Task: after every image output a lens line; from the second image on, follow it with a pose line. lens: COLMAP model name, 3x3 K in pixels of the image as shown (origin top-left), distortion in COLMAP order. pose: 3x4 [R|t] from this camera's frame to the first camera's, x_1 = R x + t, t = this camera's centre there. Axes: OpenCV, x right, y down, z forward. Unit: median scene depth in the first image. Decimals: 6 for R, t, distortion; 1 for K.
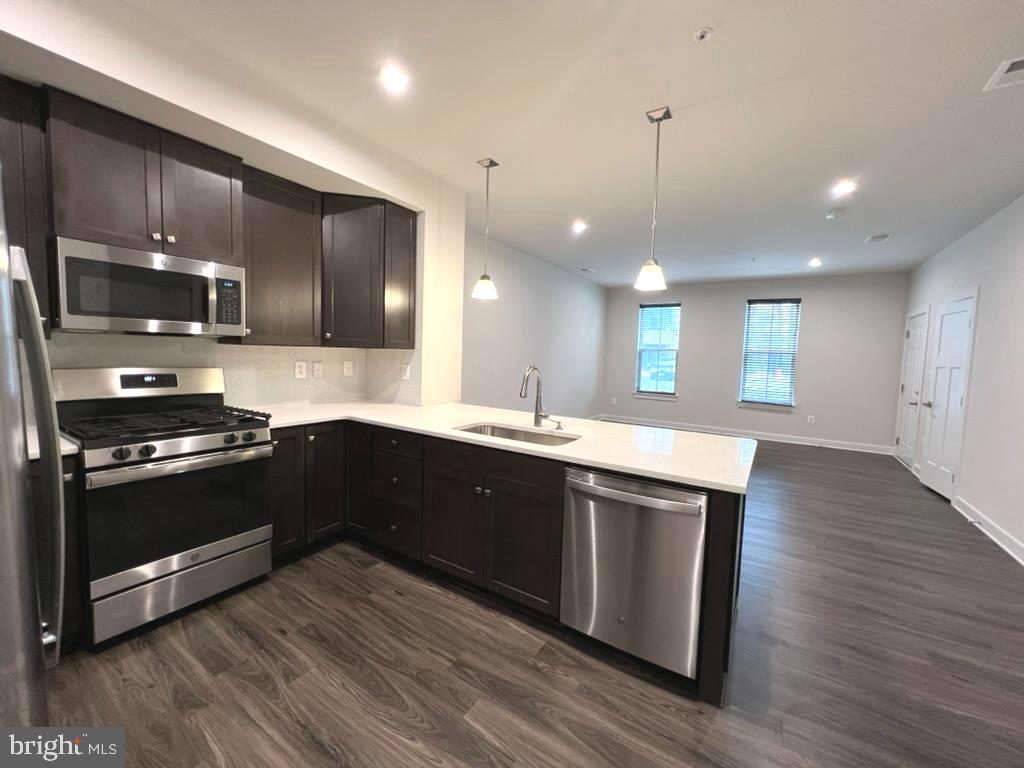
lens RADIAL K [[411.4, 0, 512.0], [0, 411.4, 384.0], [0, 0, 1]] dist [0.002951, 0.000394]
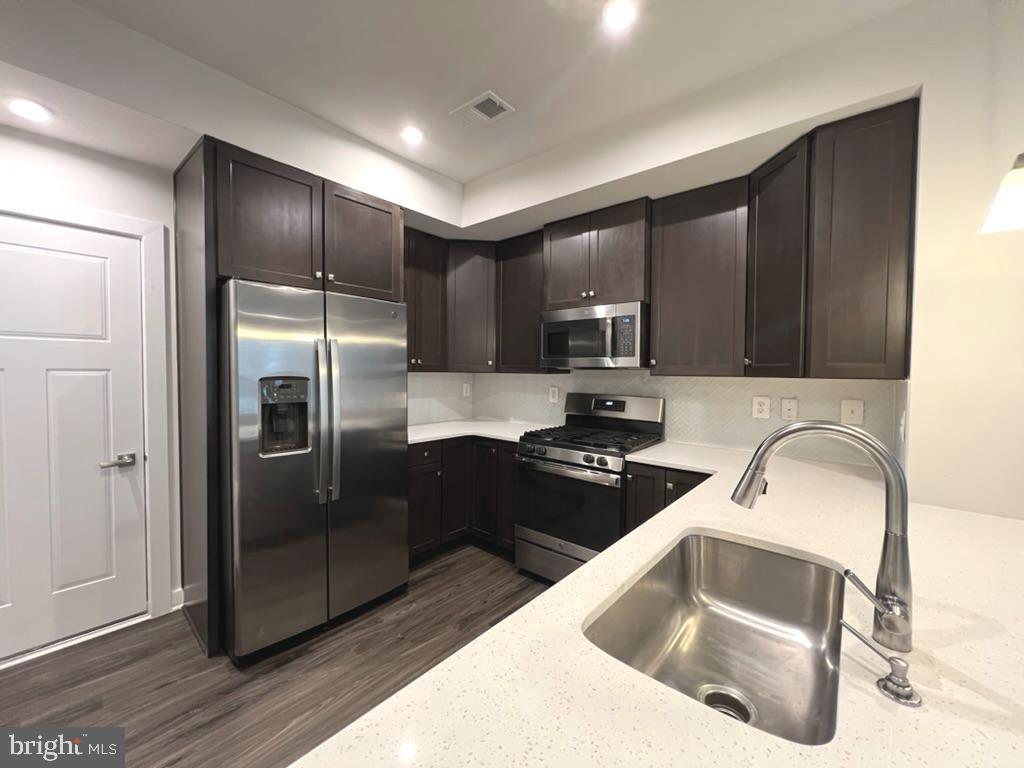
lens RADIAL K [[409.9, 0, 512.0], [0, 409.9, 384.0], [0, 0, 1]] dist [-0.002054, -0.000146]
pose [[-0.126472, -0.001328, -0.991969, 0.411816], [-0.093330, 0.995579, 0.010566, -0.056978], [0.987570, 0.093917, -0.126037, 0.843009]]
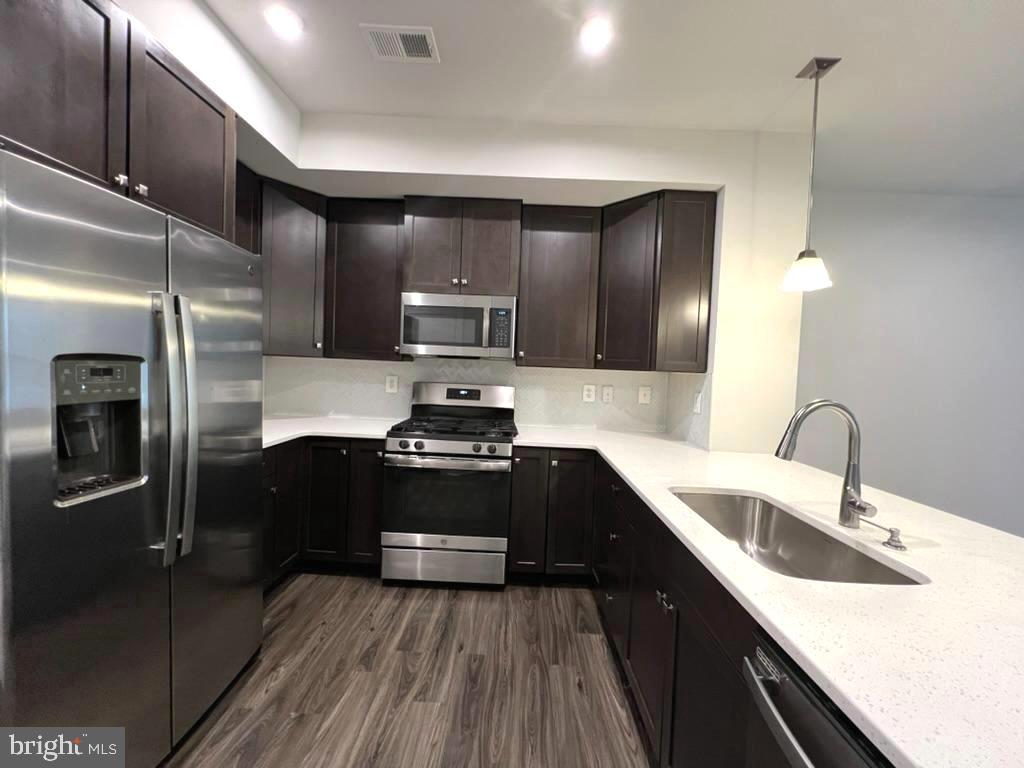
lens RADIAL K [[409.9, 0, 512.0], [0, 409.9, 384.0], [0, 0, 1]] dist [-0.002054, -0.000146]
pose [[0.537893, 0.024884, -0.842646, 0.279431], [-0.090559, 0.995486, -0.028409, -0.015977], [0.838135, 0.091590, 0.537719, 0.427548]]
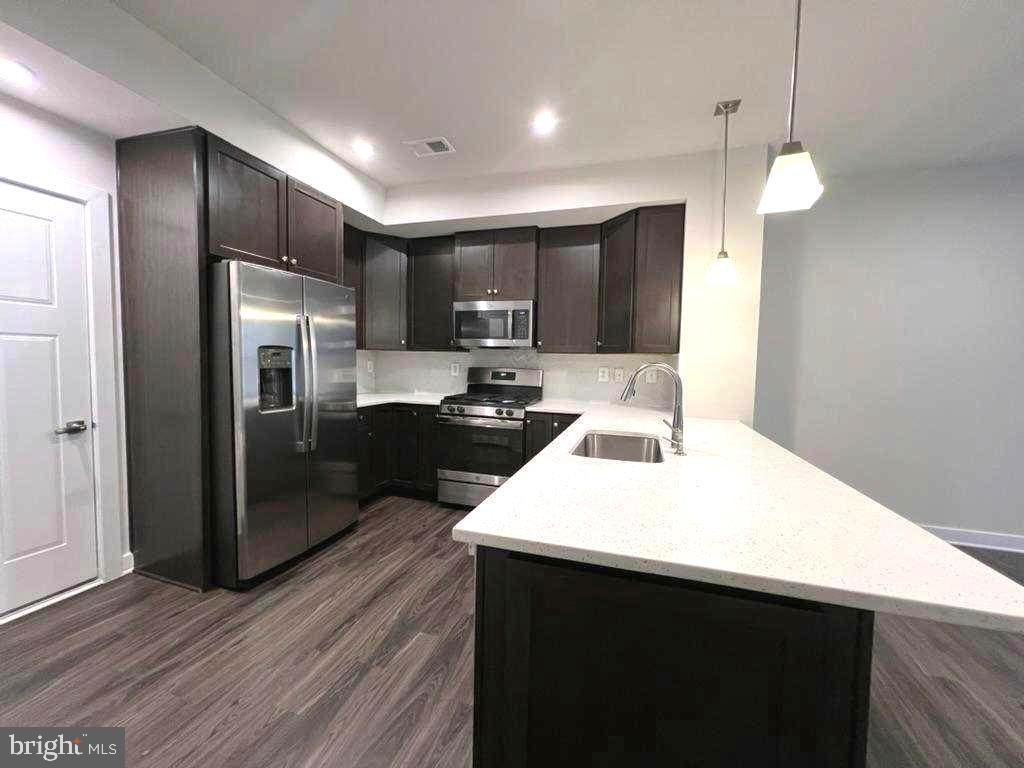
lens RADIAL K [[411.4, 0, 512.0], [0, 411.4, 384.0], [0, 0, 1]] dist [0.002951, 0.000394]
pose [[0.268307, 0.028188, -0.962921, 0.753348], [-0.089080, 0.996015, 0.004336, 0.015602], [0.959206, 0.084614, 0.269749, 0.570210]]
